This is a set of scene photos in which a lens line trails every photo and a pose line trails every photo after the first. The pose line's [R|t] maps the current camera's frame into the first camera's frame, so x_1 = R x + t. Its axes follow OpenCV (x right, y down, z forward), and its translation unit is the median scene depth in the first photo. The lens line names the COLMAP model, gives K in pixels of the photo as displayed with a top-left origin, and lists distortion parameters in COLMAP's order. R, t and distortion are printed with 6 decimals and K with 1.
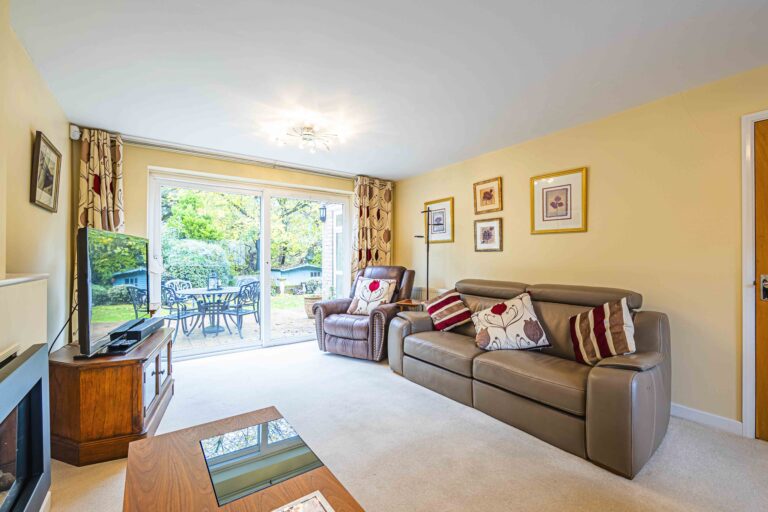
lens RADIAL K [[322.2, 0, 379.4], [0, 322.2, 255.5], [0, 0, 1]] dist [-0.004883, -0.000558]
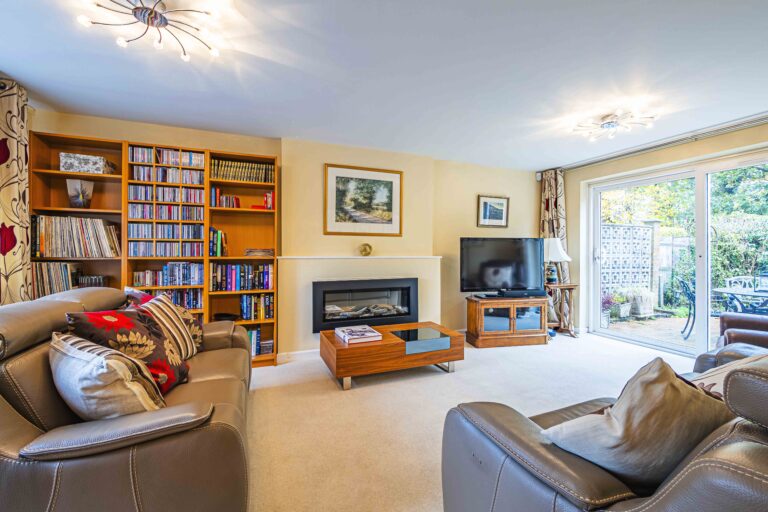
lens RADIAL K [[322.2, 0, 386.8], [0, 322.2, 252.2], [0, 0, 1]] dist [-0.004883, -0.000558]
pose [[-0.202168, 0.005392, -0.979336, 0.547975], [0.006993, 0.999967, 0.004062, 0.001863], [0.979326, -0.006027, -0.202199, 0.348162]]
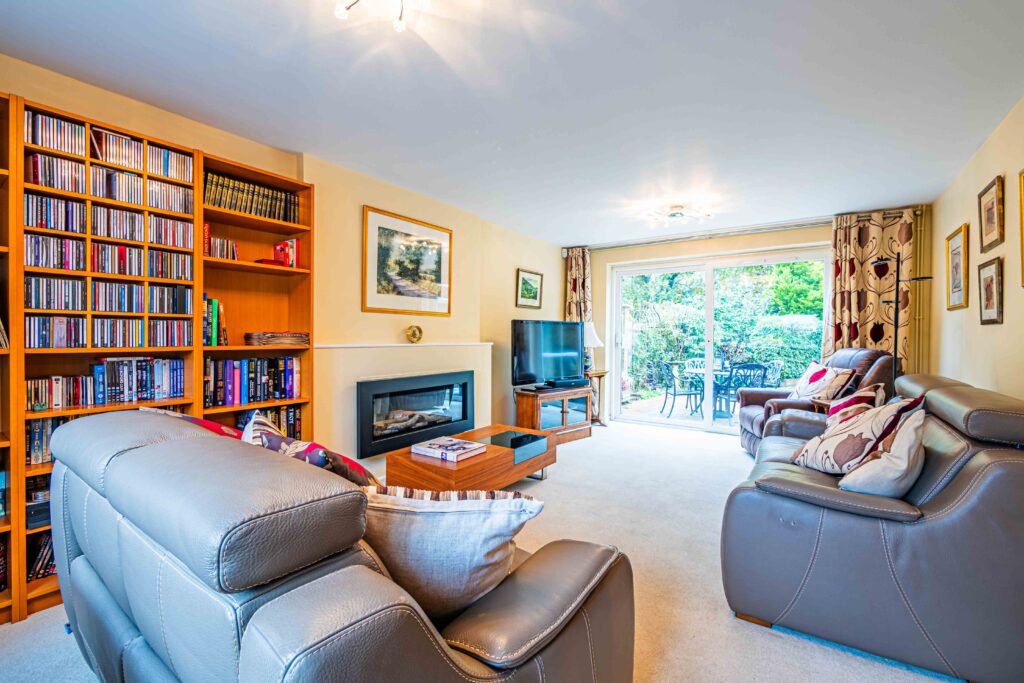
lens RADIAL K [[429.6, 0, 514.6], [0, 429.6, 341.1], [0, 0, 1]] dist [-0.004883, -0.000558]
pose [[0.348162, 0.014312, -0.937325, 0.553020], [0.004570, 0.999846, 0.016964, -0.000904], [0.937423, -0.010190, 0.348043, 0.040376]]
